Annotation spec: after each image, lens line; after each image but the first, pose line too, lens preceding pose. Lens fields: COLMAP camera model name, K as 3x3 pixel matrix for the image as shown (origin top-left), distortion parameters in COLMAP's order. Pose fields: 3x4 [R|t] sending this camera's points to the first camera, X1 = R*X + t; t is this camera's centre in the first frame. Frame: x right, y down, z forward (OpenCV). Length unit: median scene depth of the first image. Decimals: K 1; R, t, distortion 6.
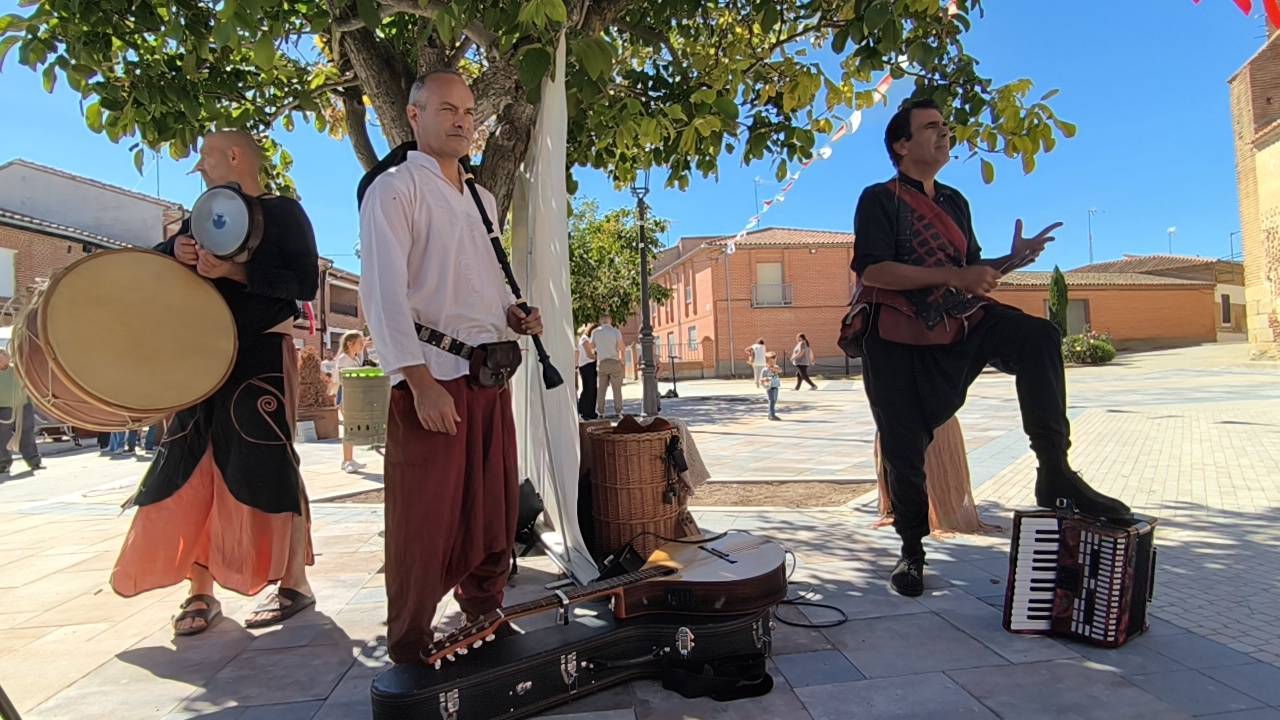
lens RADIAL K [[687.8, 0, 636.5], [0, 687.8, 358.5], [0, 0, 1]] dist [-0.023145, 0.008817]
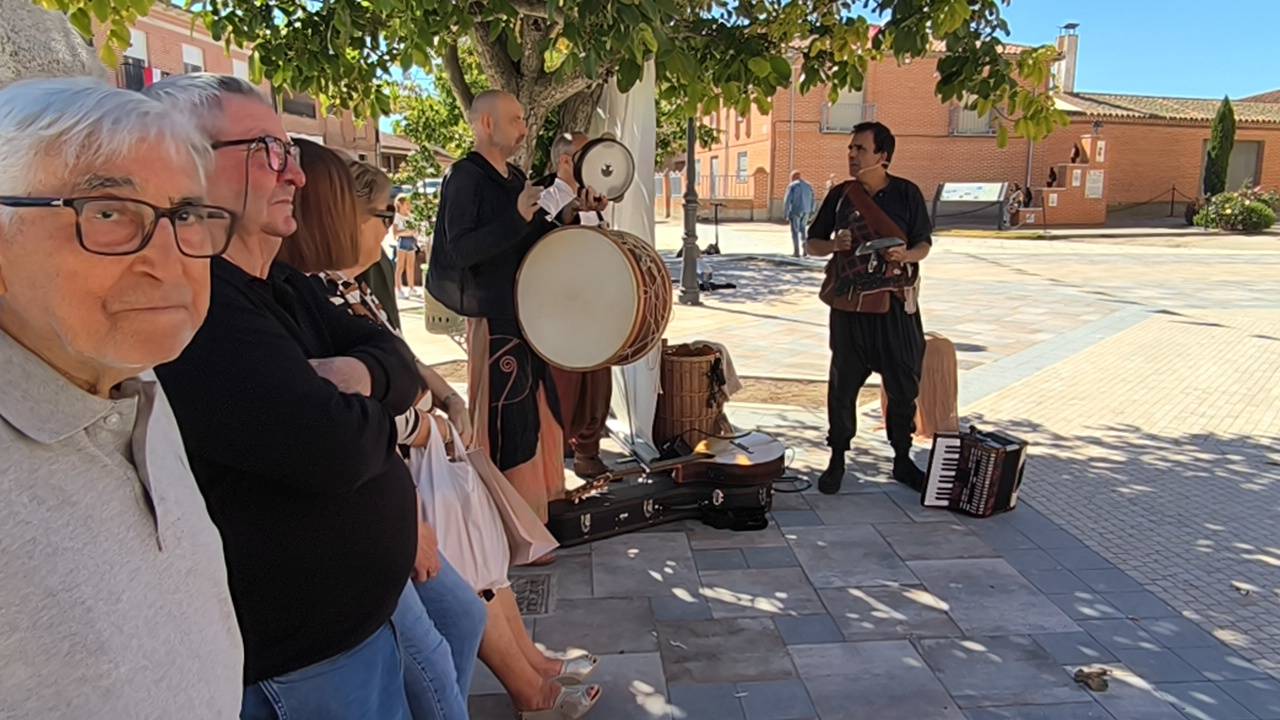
lens RADIAL K [[907.2, 0, 638.2], [0, 907.2, 361.0], [0, 0, 1]] dist [-0.031916, -0.003067]
pose [[0.998355, 0.053991, -0.019305, -0.060797], [-0.048939, 0.977798, 0.203757, -0.220478], [0.029878, -0.202477, 0.978831, -0.686768]]
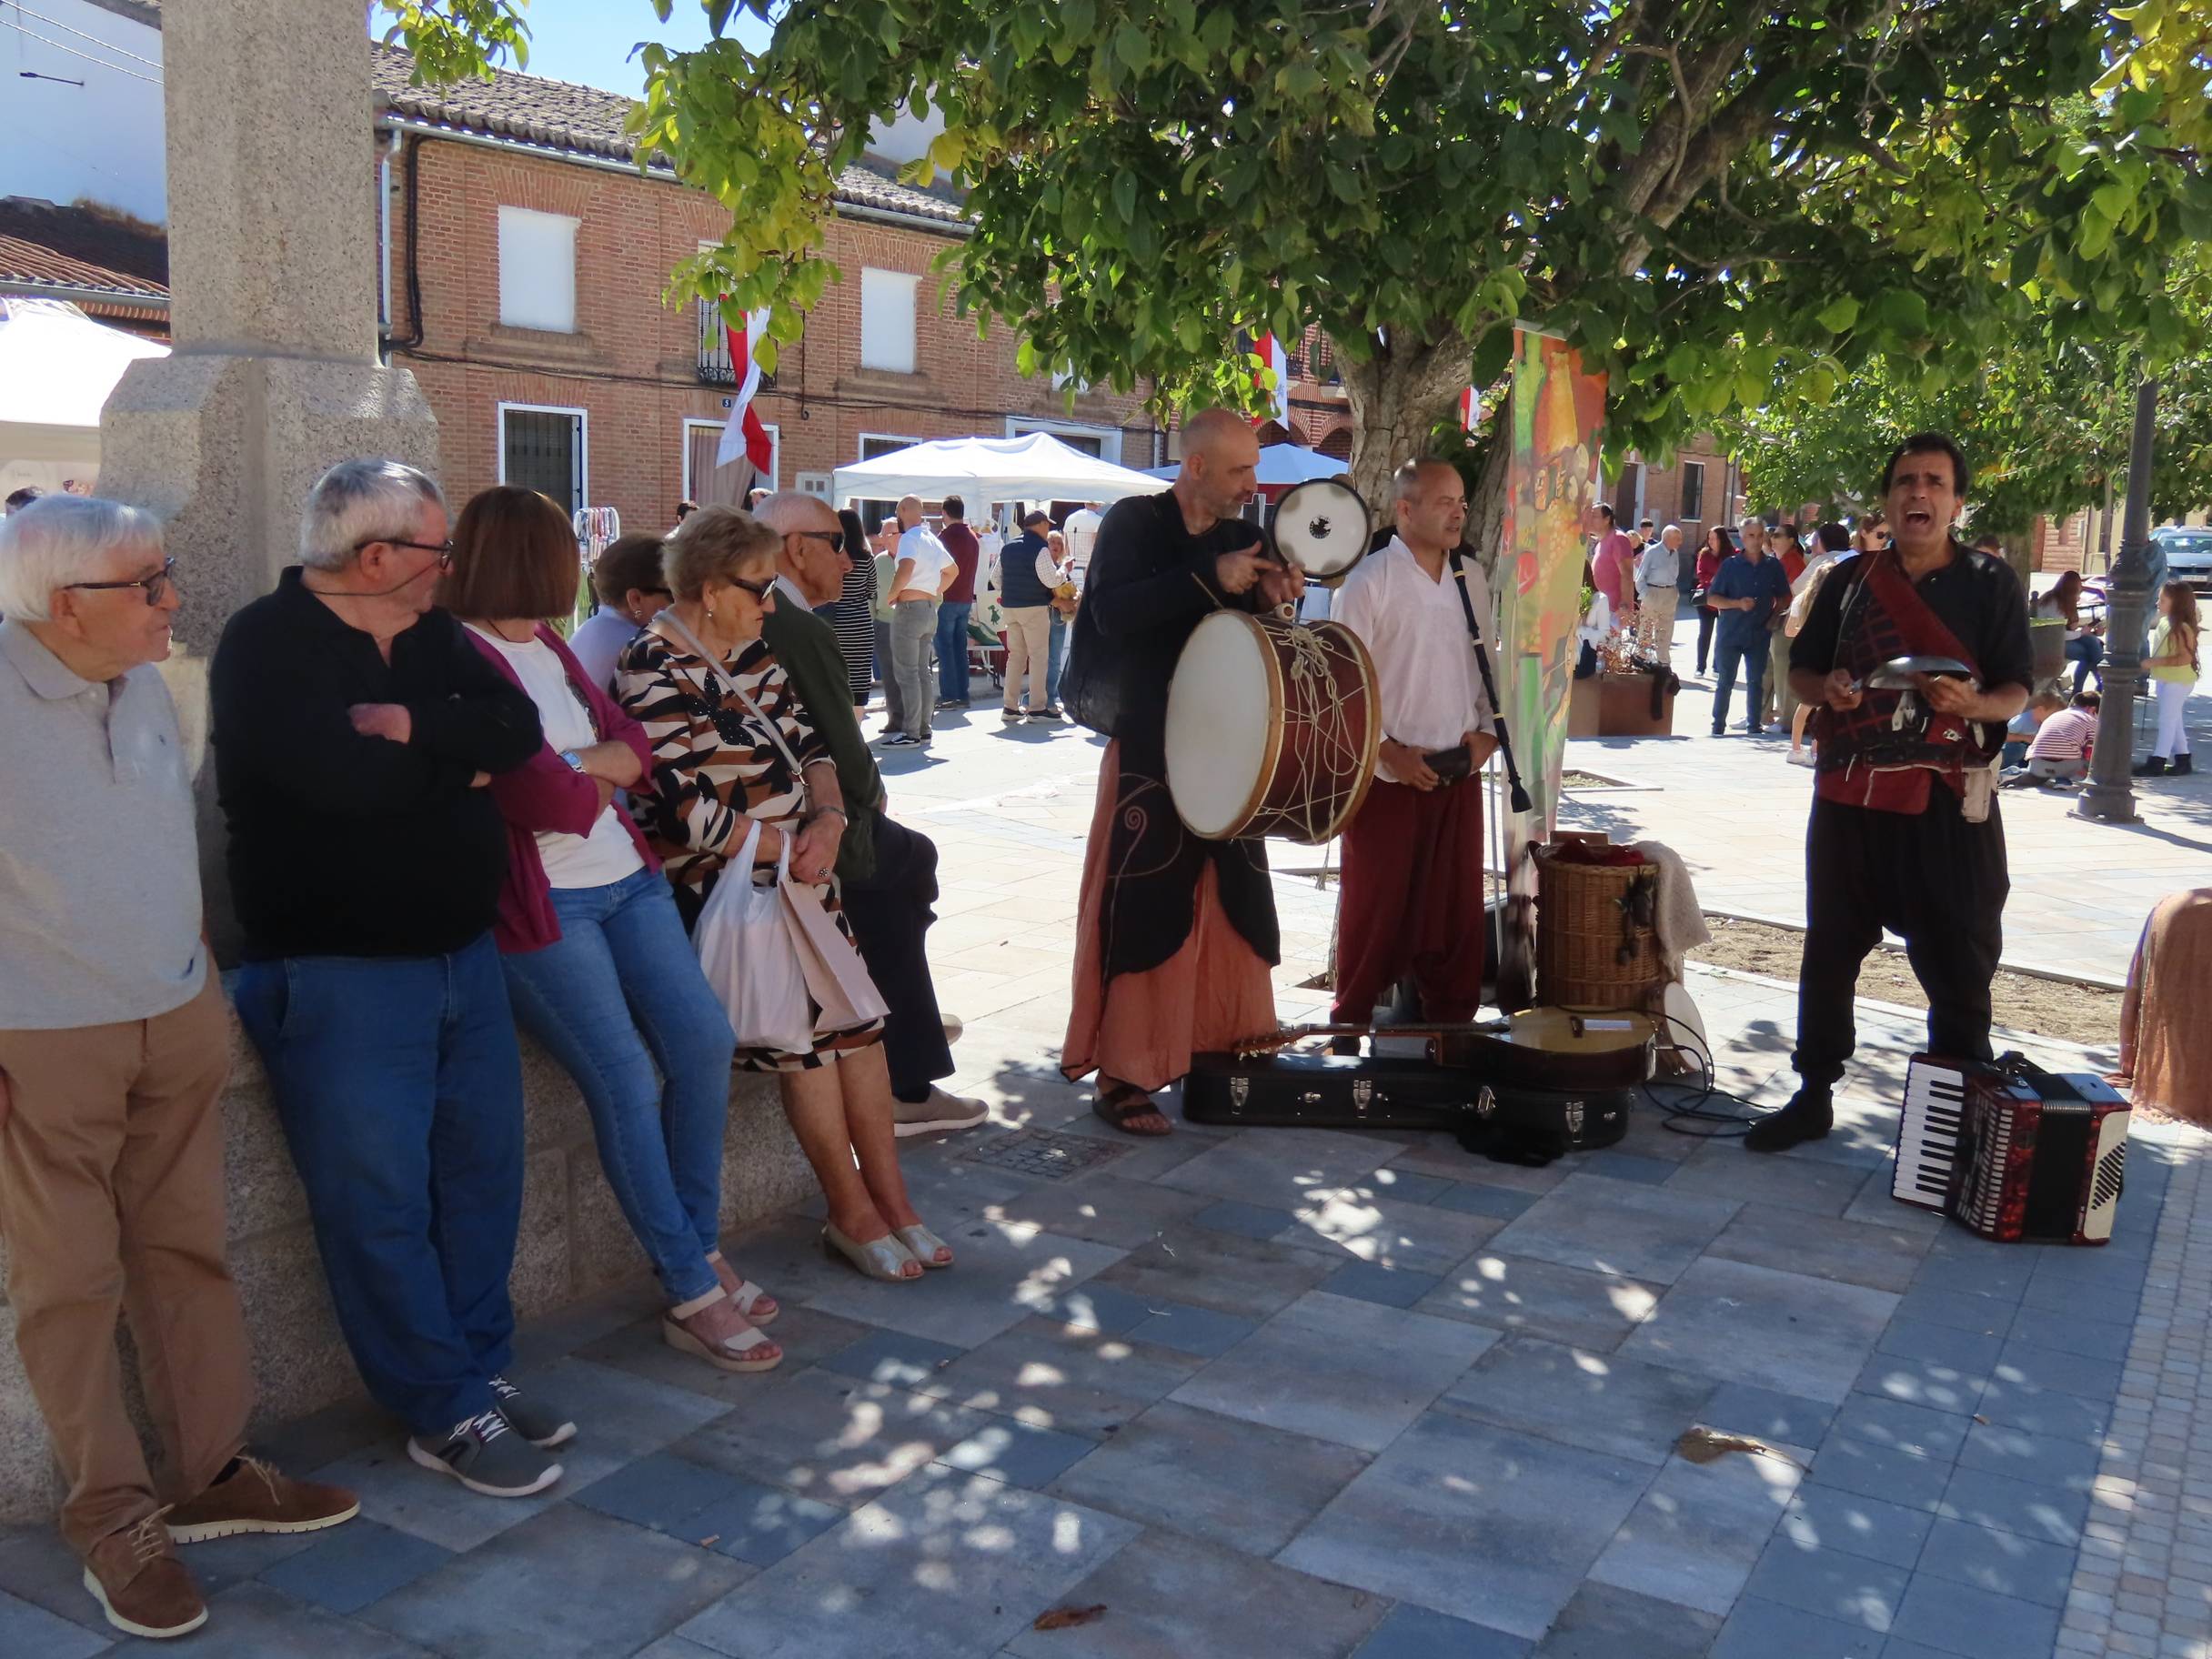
lens RADIAL K [[2021.7, 0, 1137.9], [0, 2021.7, 836.4], [0, 0, 1]] dist [-0.003331, 0.000000]
pose [[0.808543, 0.155708, -0.567462, 0.760039], [-0.051967, 0.979481, 0.194719, -0.288140], [0.586138, -0.127950, 0.800044, -0.913880]]
